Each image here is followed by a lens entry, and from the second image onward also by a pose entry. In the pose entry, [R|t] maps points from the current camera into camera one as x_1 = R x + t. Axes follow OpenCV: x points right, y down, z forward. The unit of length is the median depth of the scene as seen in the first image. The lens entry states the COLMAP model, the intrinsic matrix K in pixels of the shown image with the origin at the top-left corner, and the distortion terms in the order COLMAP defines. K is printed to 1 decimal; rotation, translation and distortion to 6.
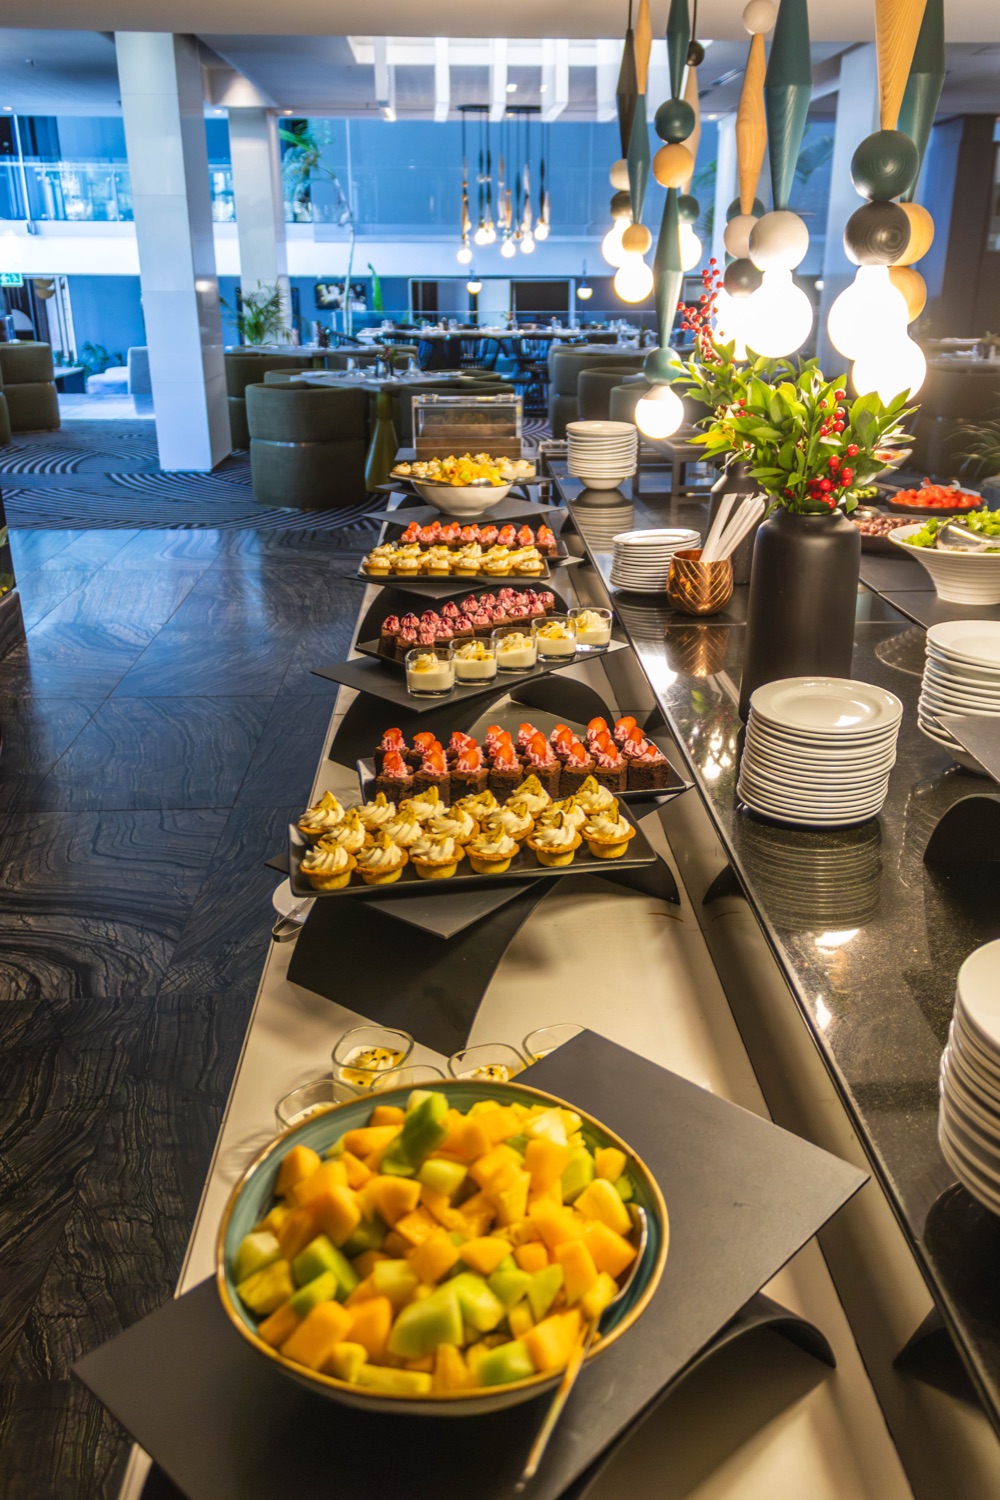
lens RADIAL K [[1228.5, 0, 500.0], [0, 1228.5, 750.0], [0, 0, 1]] dist [0.013076, 0.001080]
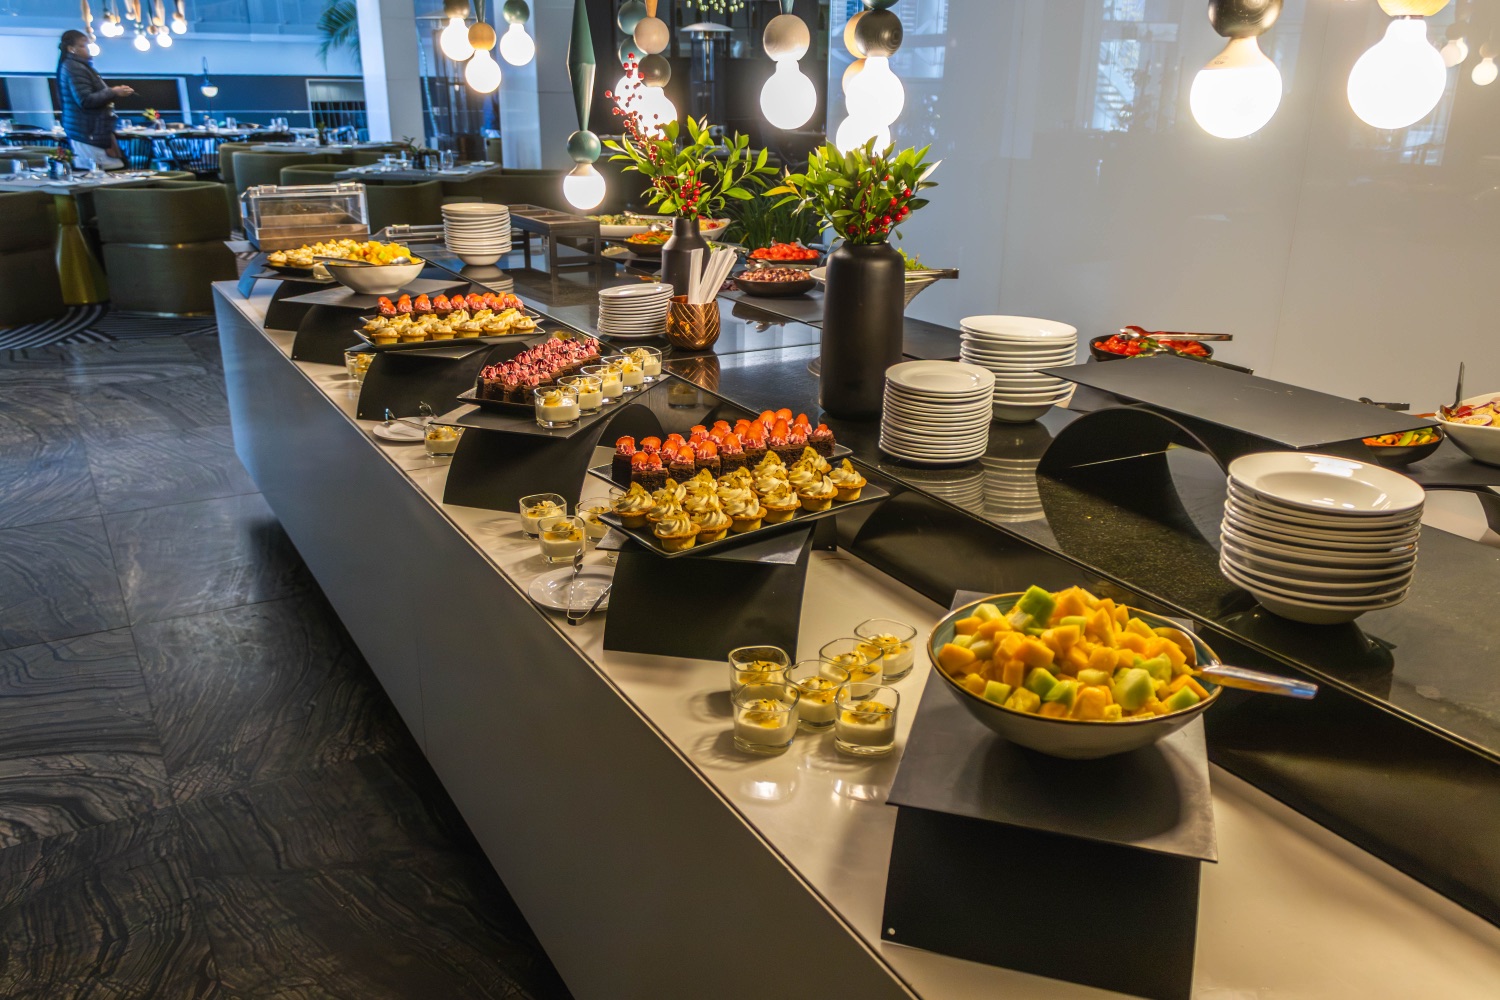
lens RADIAL K [[1195.8, 0, 750.0], [0, 1195.8, 500.0], [0, 0, 1]] dist [0.007543, 0.001641]
pose [[0.895724, -0.142133, 0.421280, -0.206944], [0.153538, 0.988119, 0.006925, 0.023526], [-0.417259, 0.058480, 0.906904, -0.043170]]
